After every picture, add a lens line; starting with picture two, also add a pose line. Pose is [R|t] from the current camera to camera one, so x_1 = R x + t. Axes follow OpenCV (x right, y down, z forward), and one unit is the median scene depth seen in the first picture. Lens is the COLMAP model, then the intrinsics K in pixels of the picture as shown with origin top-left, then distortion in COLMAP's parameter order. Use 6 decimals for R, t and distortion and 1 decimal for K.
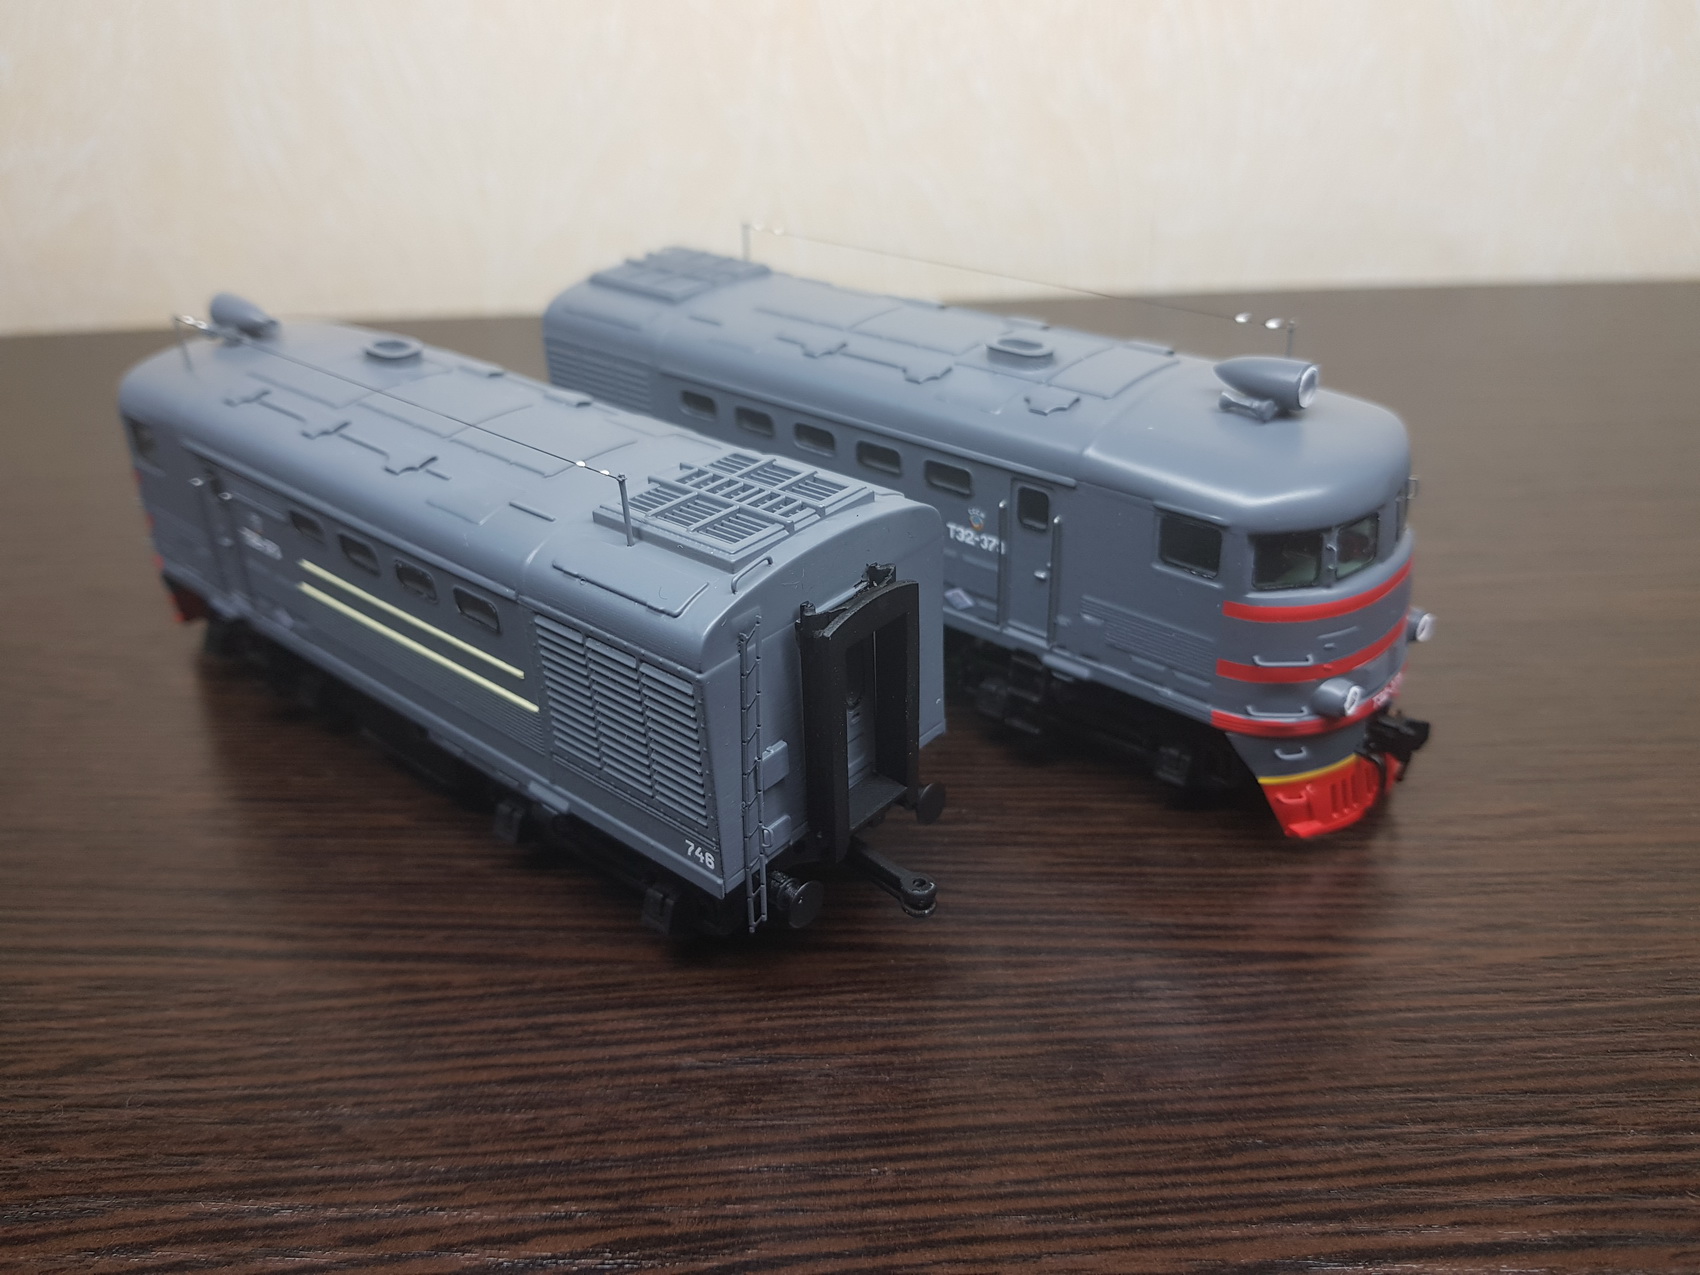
lens RADIAL K [[1357.1, 0, 856.7], [0, 1357.1, 549.5], [0, 0, 1]] dist [0.065171, -0.176350]
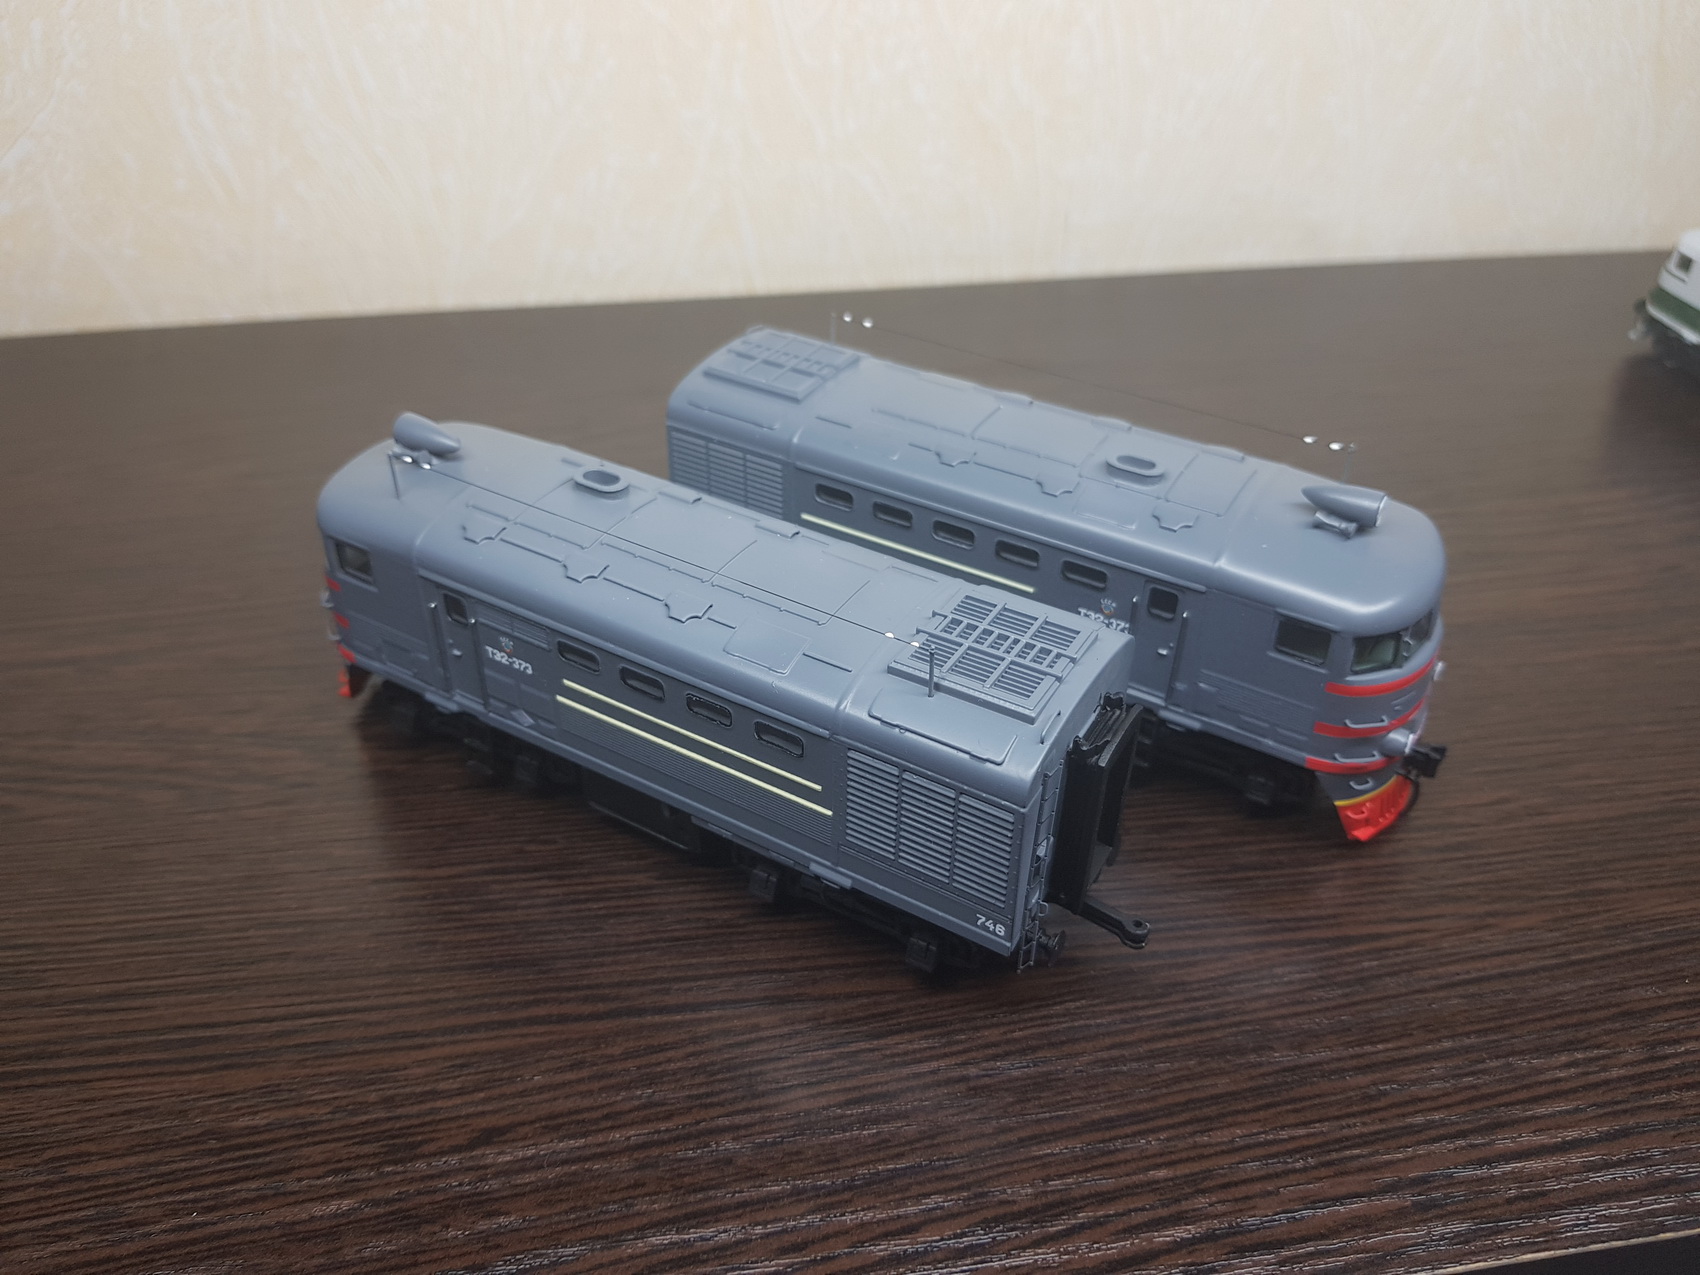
lens RADIAL K [[1322.0, 0, 849.8], [0, 1322.0, 566.6], [0, 0, 1]] dist [0.061708, -0.167170]
pose [[0.984546, -0.055501, 0.166097, -0.380911], [0.034902, 0.991610, 0.124462, -0.242245], [-0.171612, -0.116741, 0.978223, -0.157389]]
